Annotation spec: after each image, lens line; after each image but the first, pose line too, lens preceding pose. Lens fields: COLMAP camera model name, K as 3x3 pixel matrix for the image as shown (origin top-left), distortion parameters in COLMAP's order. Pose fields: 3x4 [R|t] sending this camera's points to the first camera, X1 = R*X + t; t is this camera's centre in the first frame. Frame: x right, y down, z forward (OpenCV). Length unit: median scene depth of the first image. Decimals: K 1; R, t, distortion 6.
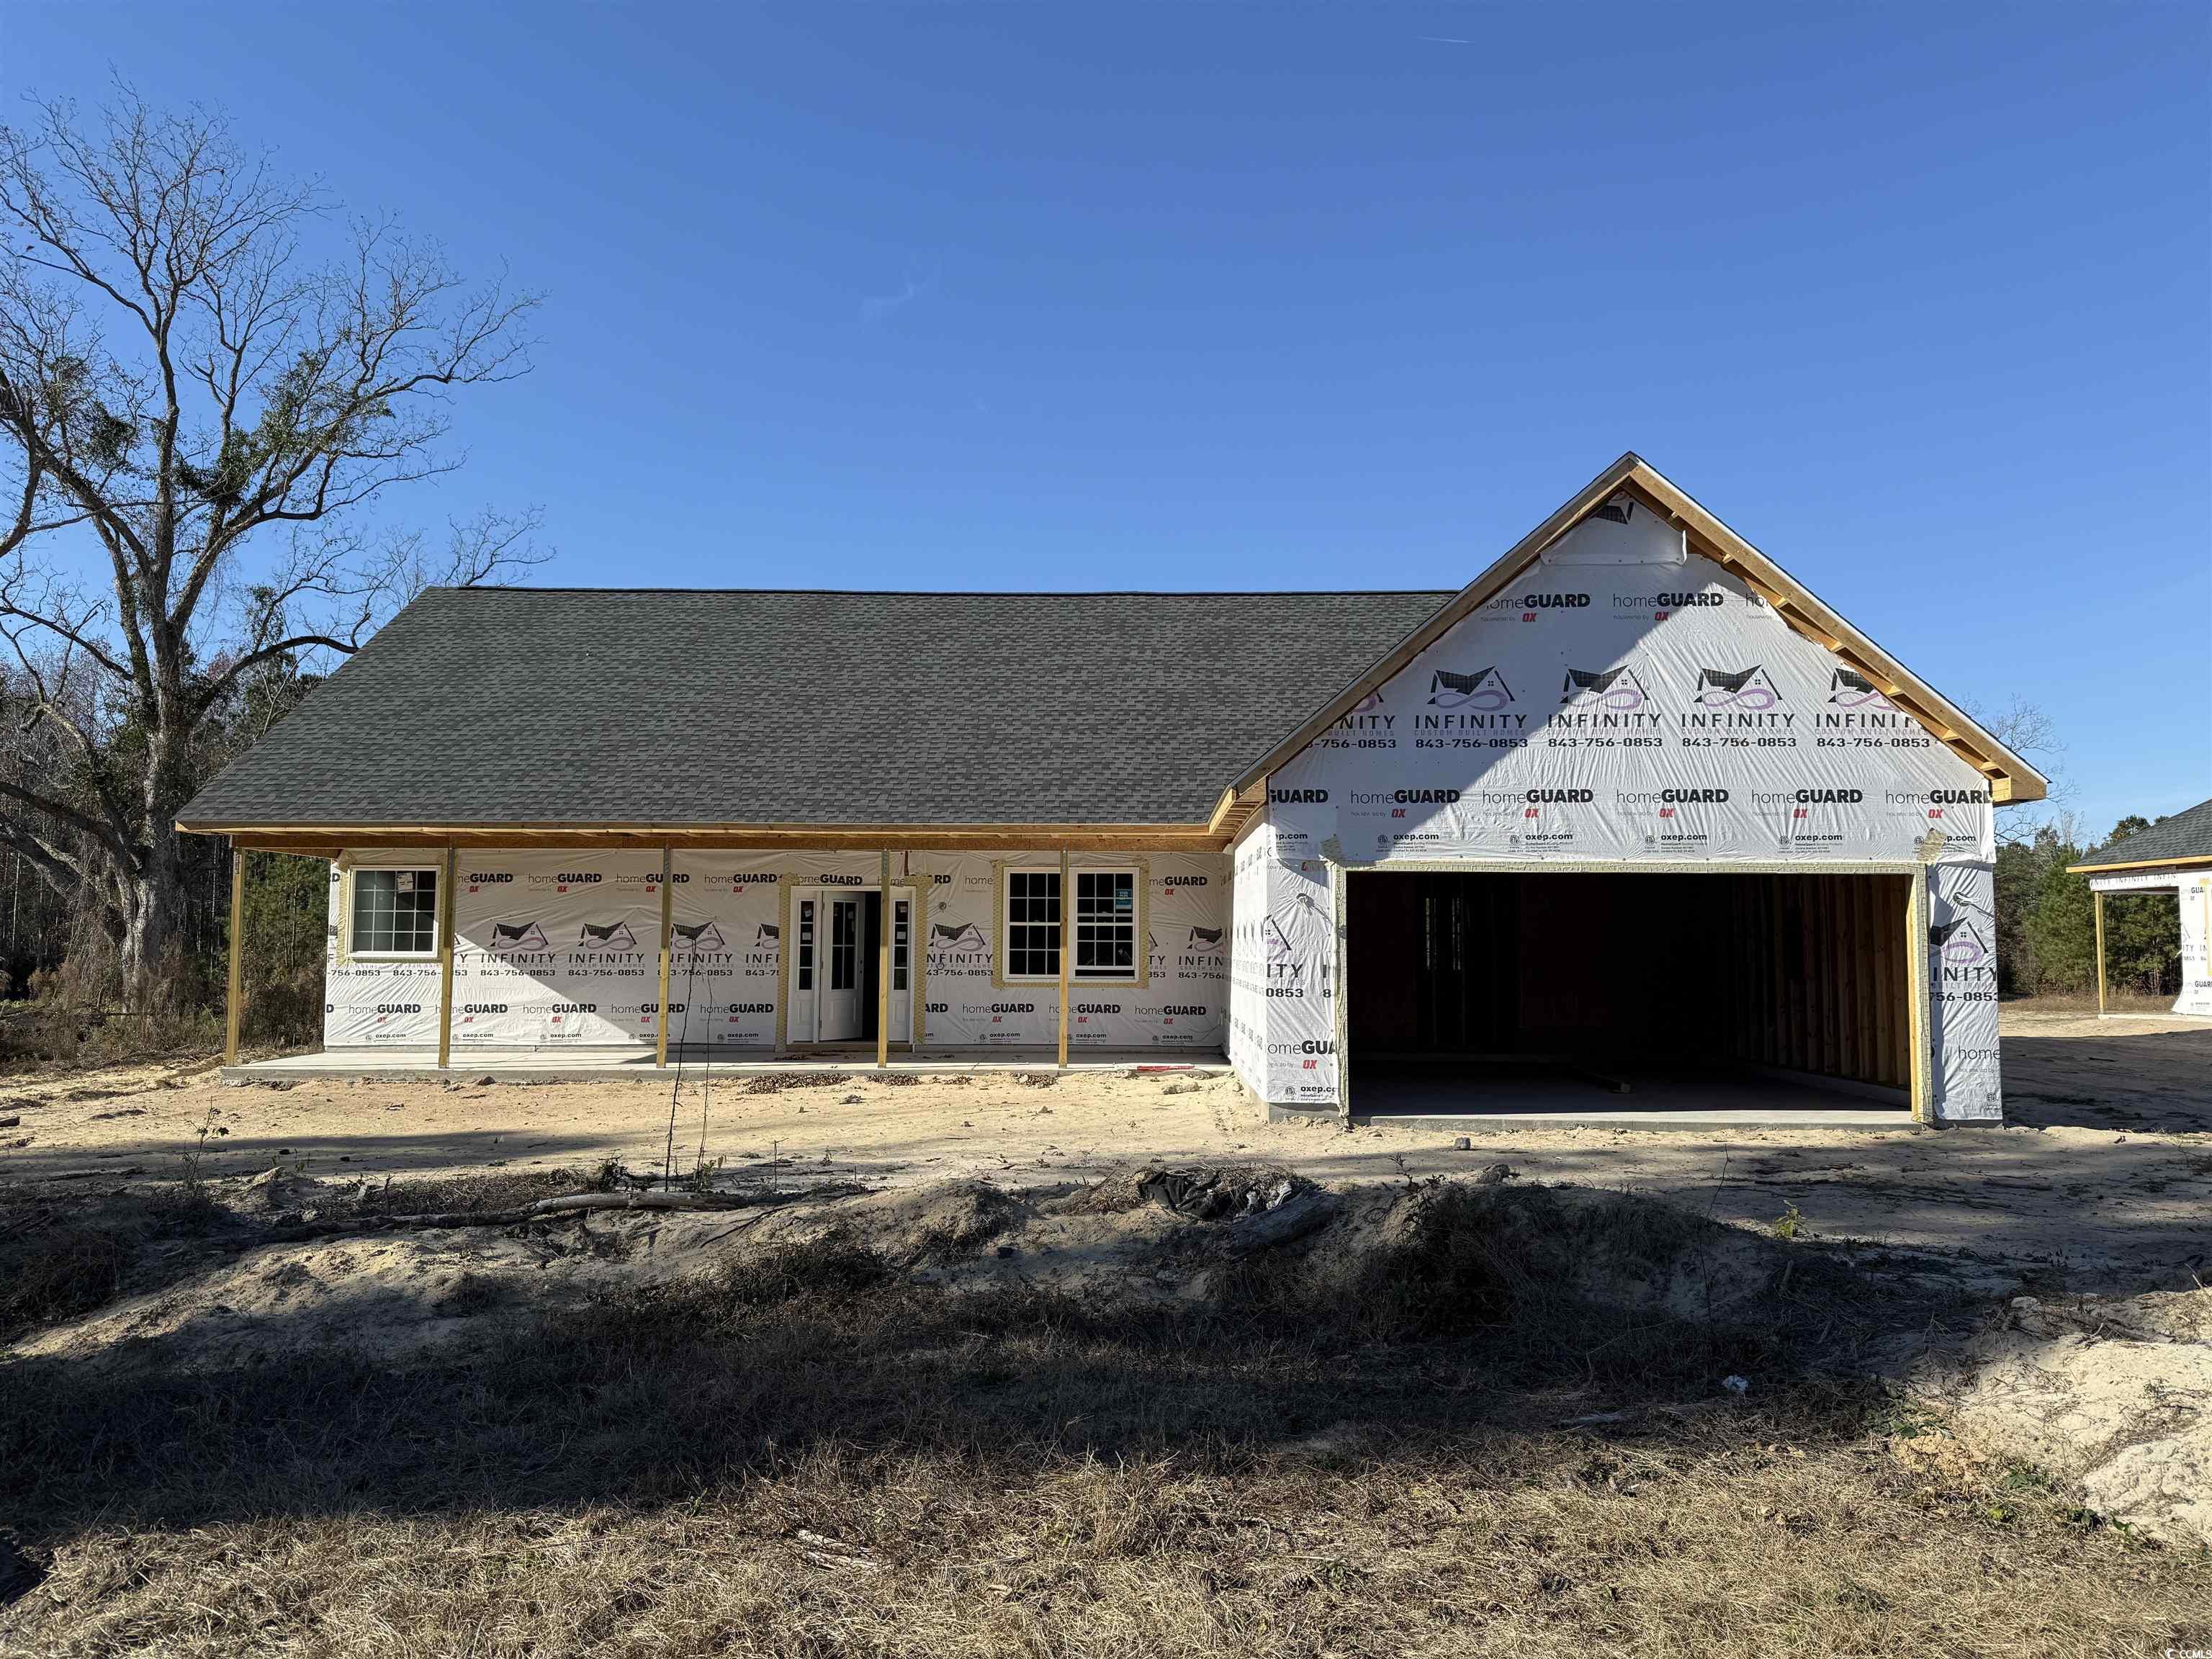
lens RADIAL K [[1546.4, 0, 1093.4], [0, 1546.4, 826.1], [0, 0, 1]] dist [0.078659, -0.036161]
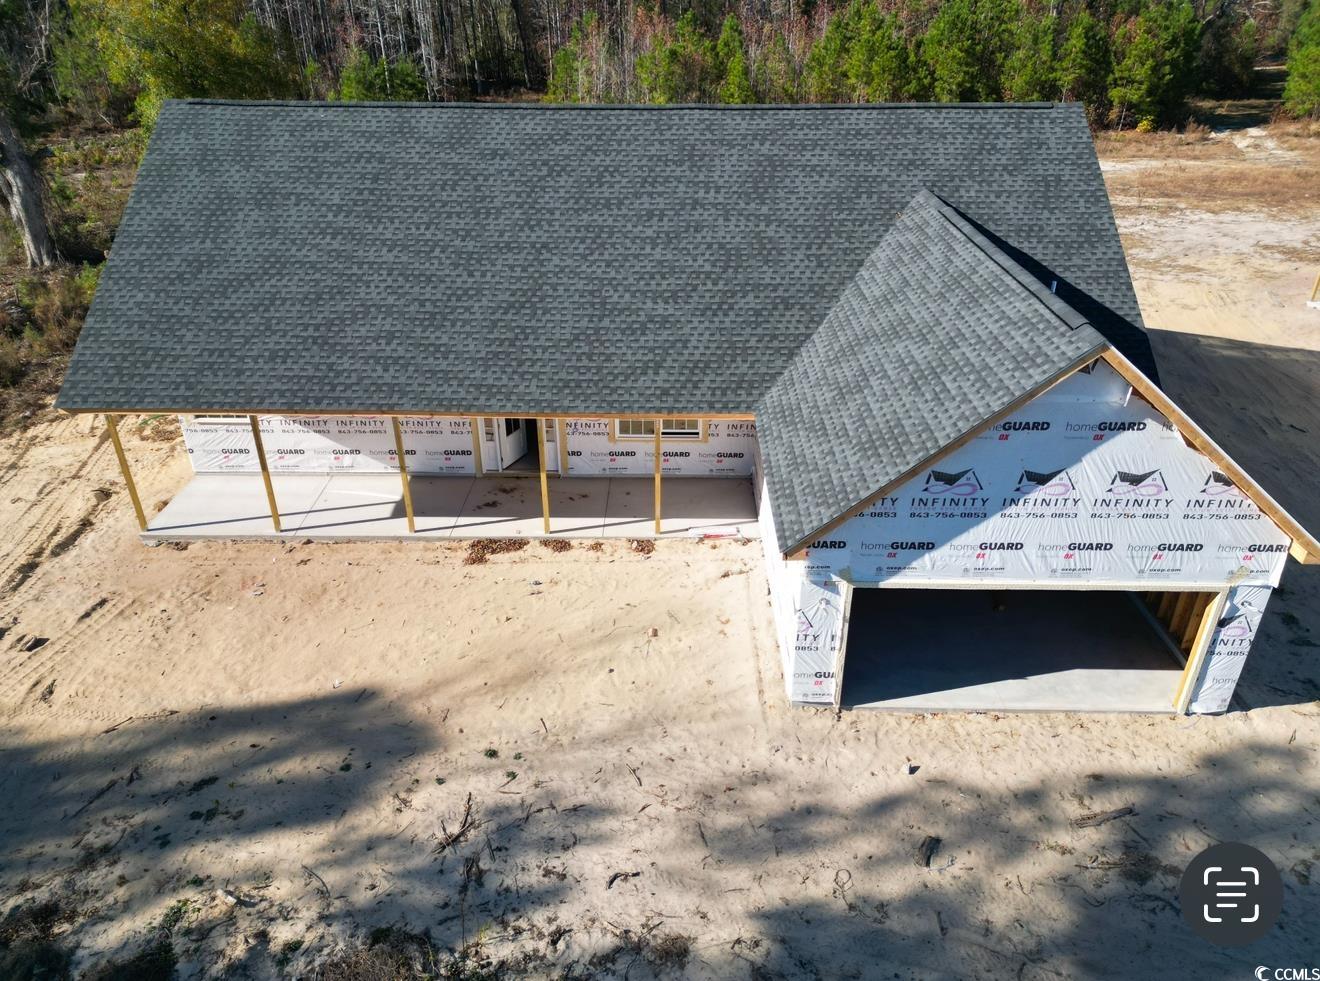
lens RADIAL K [[918.4, 0, 653.9], [0, 918.4, 488.9], [0, 0, 1]] dist [0.047805, 0.018507]
pose [[0.999882, -0.013995, 0.006327, -0.039580], [0.008357, 0.841347, 0.540431, -0.549516], [-0.012886, -0.540314, 0.841365, 0.283352]]
